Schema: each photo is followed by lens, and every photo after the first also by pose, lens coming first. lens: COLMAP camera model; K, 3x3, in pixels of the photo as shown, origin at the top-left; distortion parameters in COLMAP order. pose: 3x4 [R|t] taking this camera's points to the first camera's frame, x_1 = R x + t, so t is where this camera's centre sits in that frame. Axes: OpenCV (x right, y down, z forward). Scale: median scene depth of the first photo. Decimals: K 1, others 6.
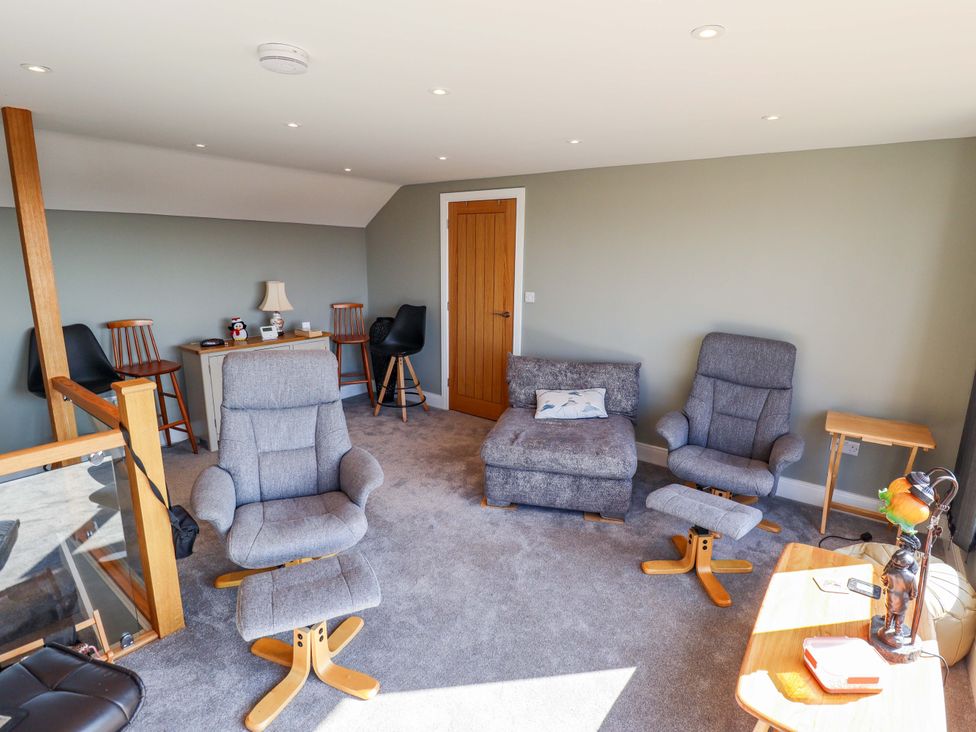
lens RADIAL K [[514.5, 0, 497.2], [0, 514.5, 359.1], [0, 0, 1]] dist [-0.003200, -0.006737]
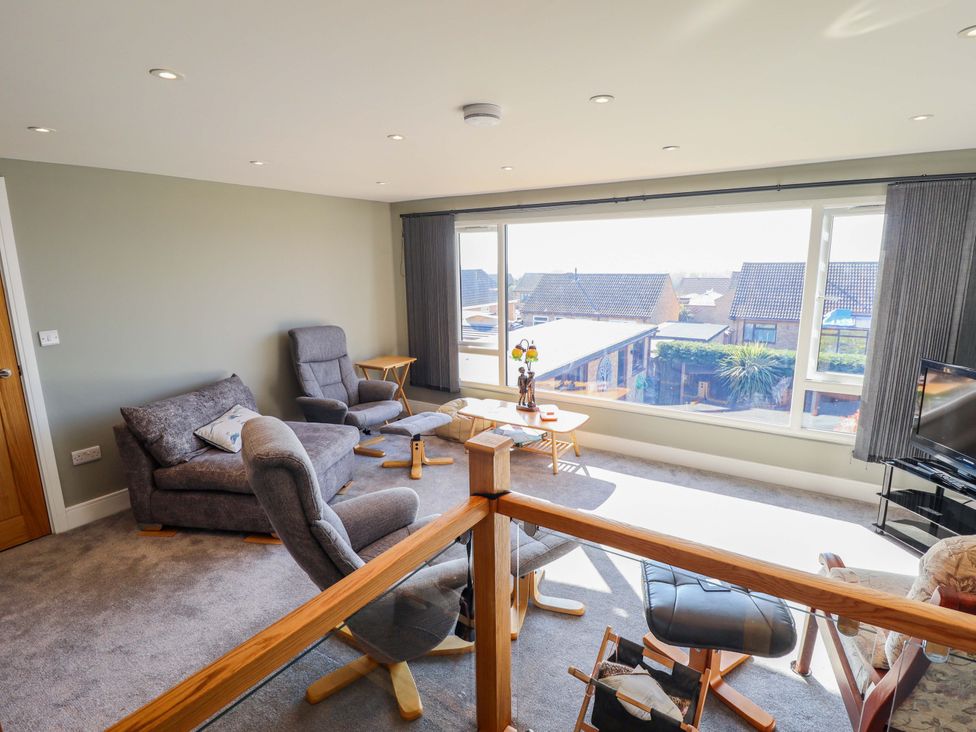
lens RADIAL K [[514.5, 0, 506.3], [0, 514.5, 357.2], [0, 0, 1]] dist [-0.003200, -0.006737]
pose [[-0.090710, -0.198978, 0.975797, -0.880777], [0.214432, 0.952950, 0.214253, -0.146869], [-0.972518, 0.228677, -0.043775, 0.579974]]
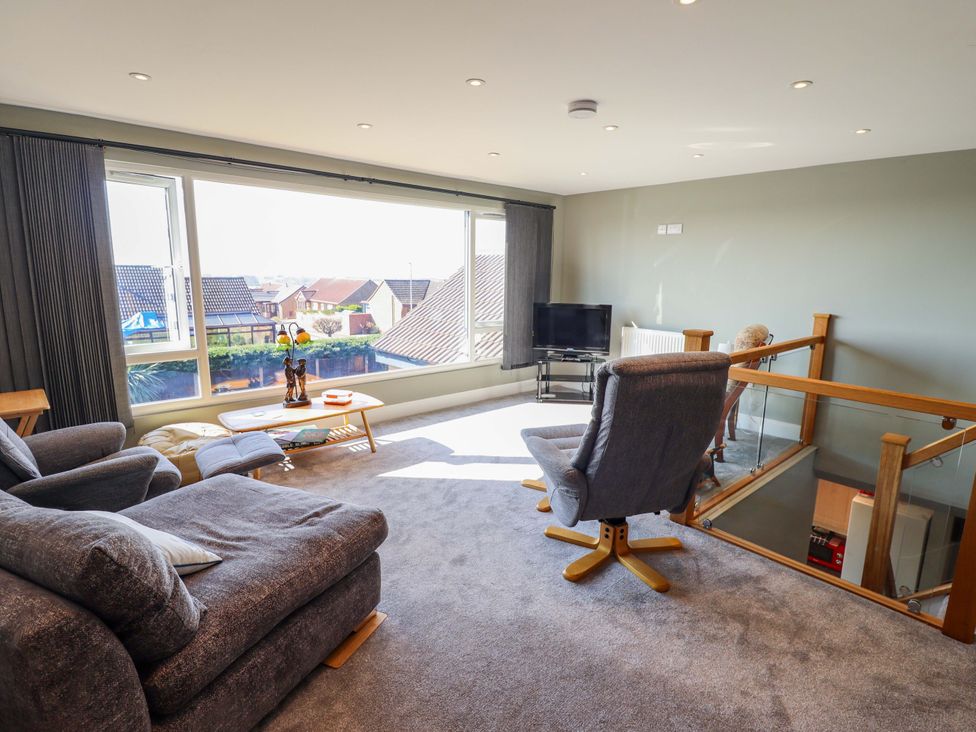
lens RADIAL K [[514.5, 0, 490.2], [0, 514.5, 369.9], [0, 0, 1]] dist [-0.003200, -0.006737]
pose [[-0.984398, -0.063530, 0.164084, -0.218443], [0.004563, 0.923010, 0.384749, -0.233612], [-0.175894, 0.379495, -0.908320, 1.437976]]
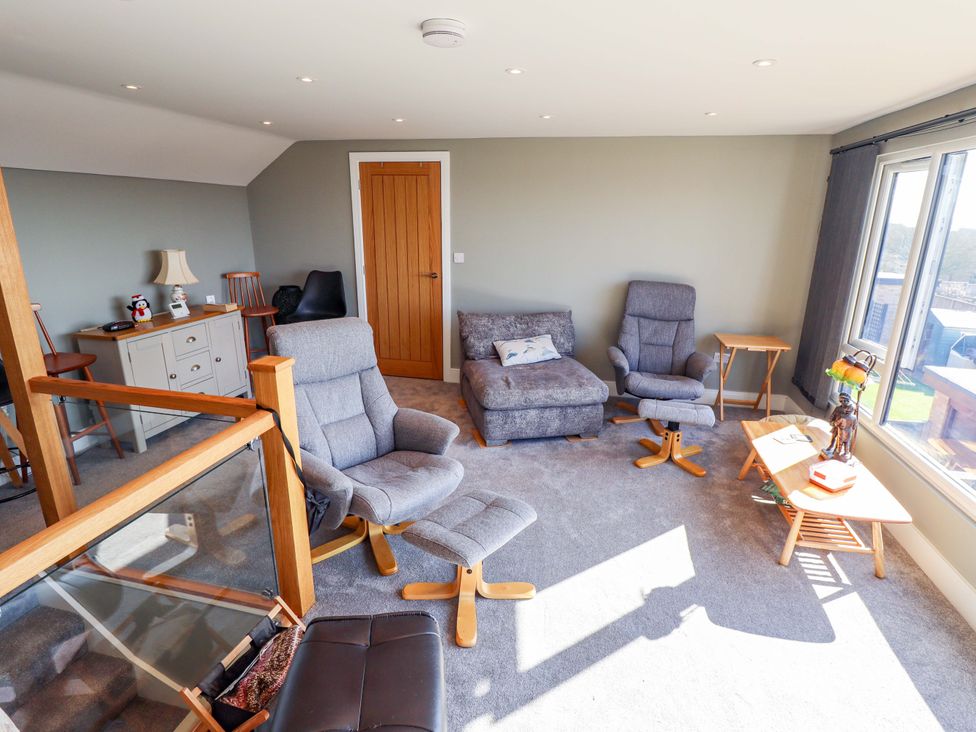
lens RADIAL K [[514.5, 0, 495.5], [0, 514.5, 362.8], [0, 0, 1]] dist [-0.003200, -0.006737]
pose [[0.910130, -0.116291, 0.397668, -0.417639], [0.083198, 0.991548, 0.099548, -0.006012], [-0.405884, -0.057517, 0.912113, -0.018237]]
